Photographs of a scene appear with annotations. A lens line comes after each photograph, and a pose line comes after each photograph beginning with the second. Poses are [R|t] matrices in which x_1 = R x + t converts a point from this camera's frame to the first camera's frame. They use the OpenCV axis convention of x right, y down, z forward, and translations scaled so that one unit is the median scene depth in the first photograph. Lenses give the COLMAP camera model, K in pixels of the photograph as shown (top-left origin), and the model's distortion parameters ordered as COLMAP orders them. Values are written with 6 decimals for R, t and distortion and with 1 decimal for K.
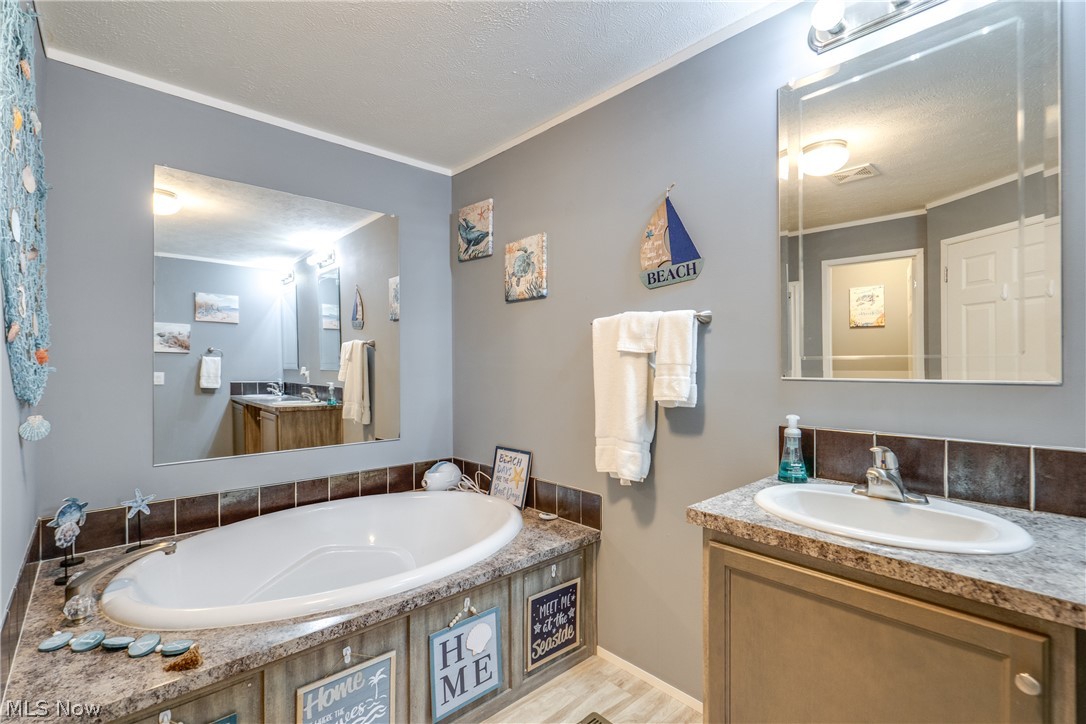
lens RADIAL K [[501.8, 0, 544.1], [0, 501.8, 362.9], [0, 0, 1]] dist [-0.004317, 0.001129]
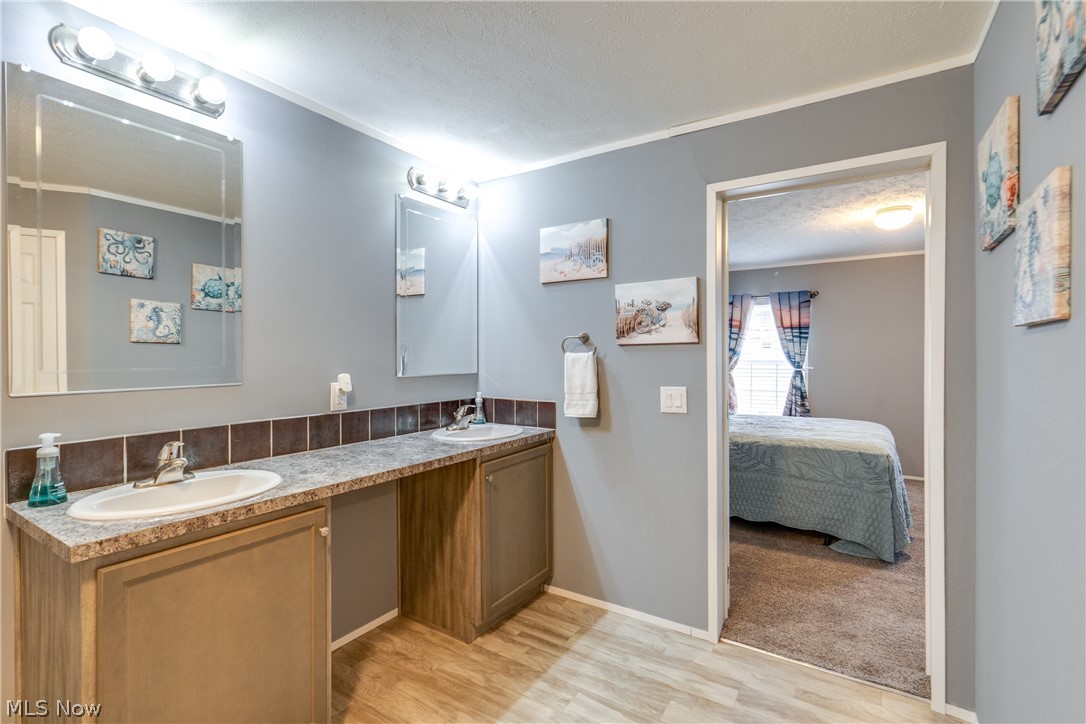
lens RADIAL K [[501.8, 0, 544.1], [0, 501.8, 362.9], [0, 0, 1]] dist [-0.004317, 0.001129]
pose [[-0.268279, -0.011264, 0.963276, -0.982264], [0.004550, 0.999906, 0.012959, -0.053107], [-0.963331, 0.007859, -0.268202, 0.544876]]
